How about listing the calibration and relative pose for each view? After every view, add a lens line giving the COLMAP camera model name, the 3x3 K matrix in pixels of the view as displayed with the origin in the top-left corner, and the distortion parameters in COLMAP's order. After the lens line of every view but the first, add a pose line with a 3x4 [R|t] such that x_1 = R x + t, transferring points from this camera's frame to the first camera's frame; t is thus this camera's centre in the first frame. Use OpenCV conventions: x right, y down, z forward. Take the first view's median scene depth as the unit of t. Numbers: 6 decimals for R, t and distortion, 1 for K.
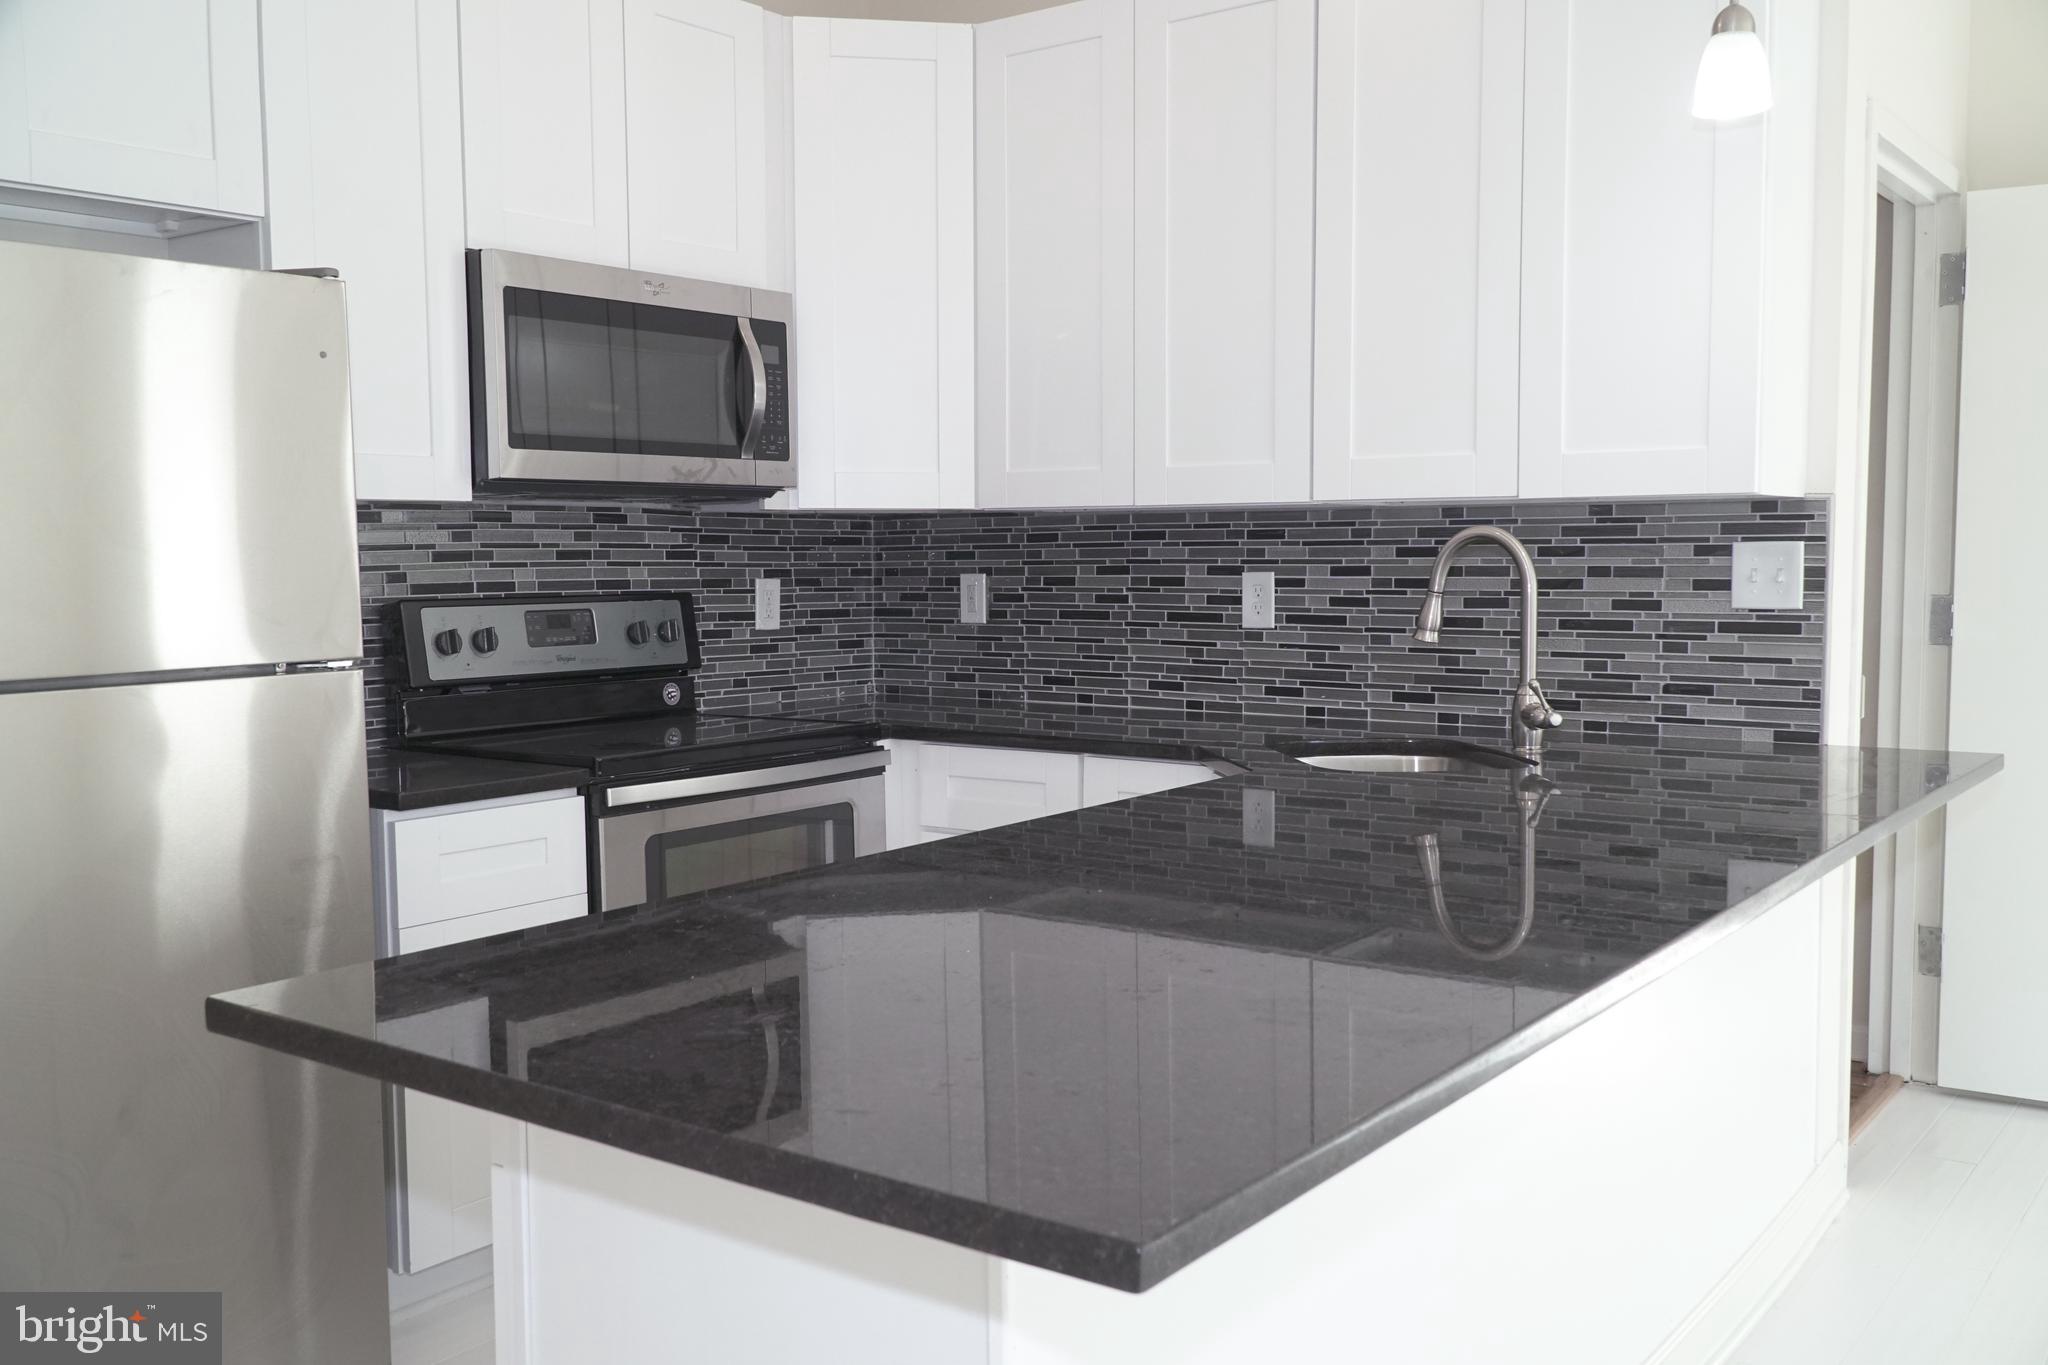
lens RADIAL K [[1747.3, 0, 1029.3], [0, 1747.3, 661.9], [0, 0, 1]] dist [0.029175, -0.000689]
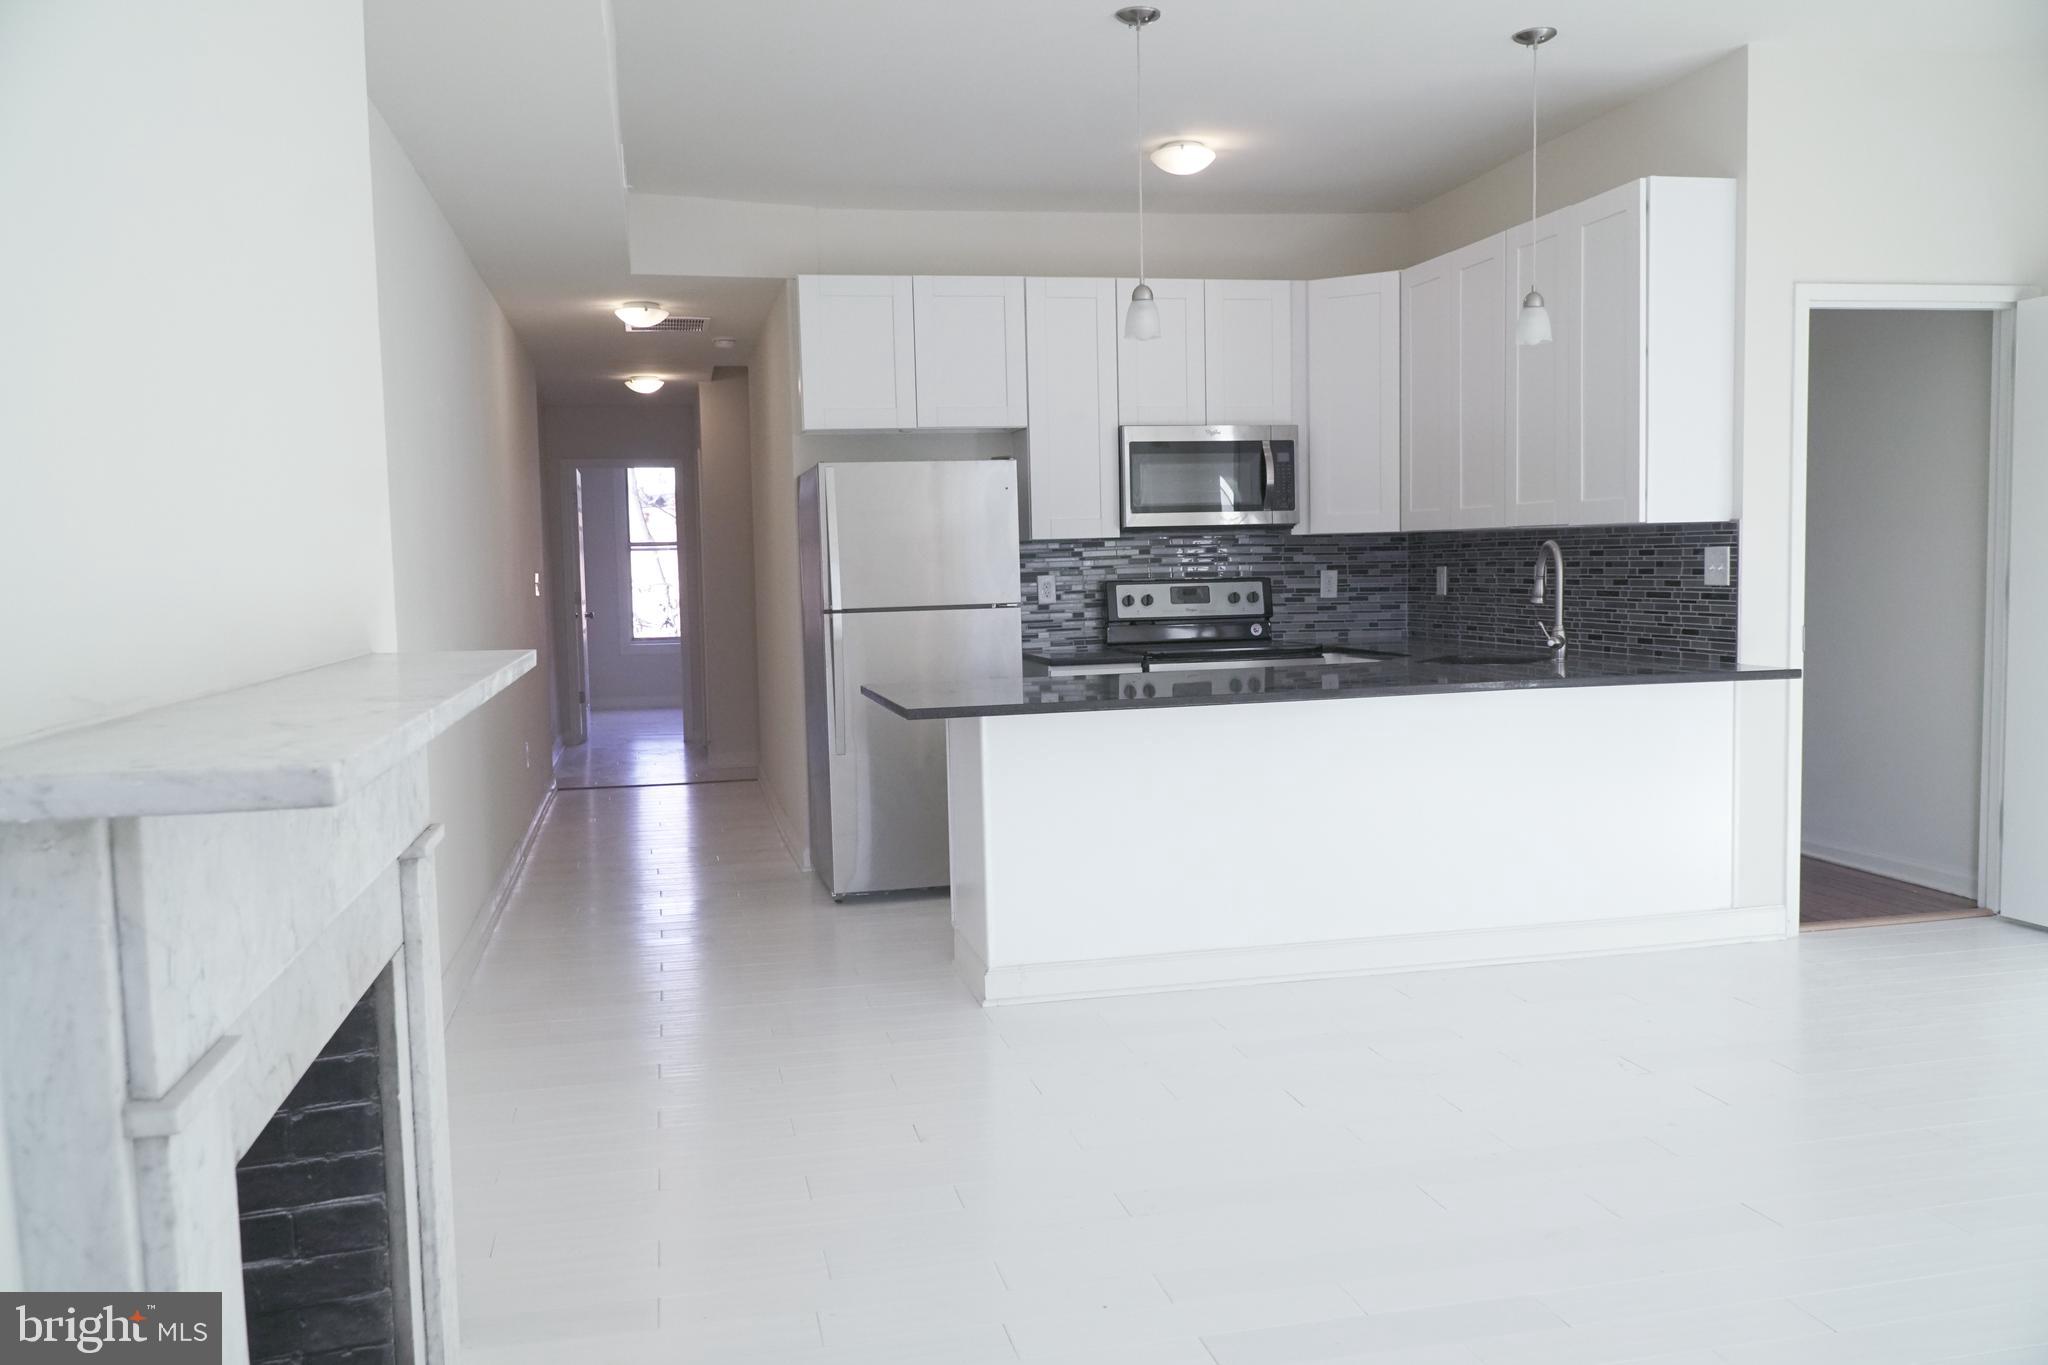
lens RADIAL K [[1567.4, 0, 1023.4], [0, 1567.4, 693.6], [0, 0, 1]] dist [-0.083084, -0.002267]
pose [[0.758820, 0.043267, -0.649862, 0.740488], [-0.023131, 0.998952, 0.039499, 0.026862], [0.650890, -0.014941, 0.759025, -0.500741]]
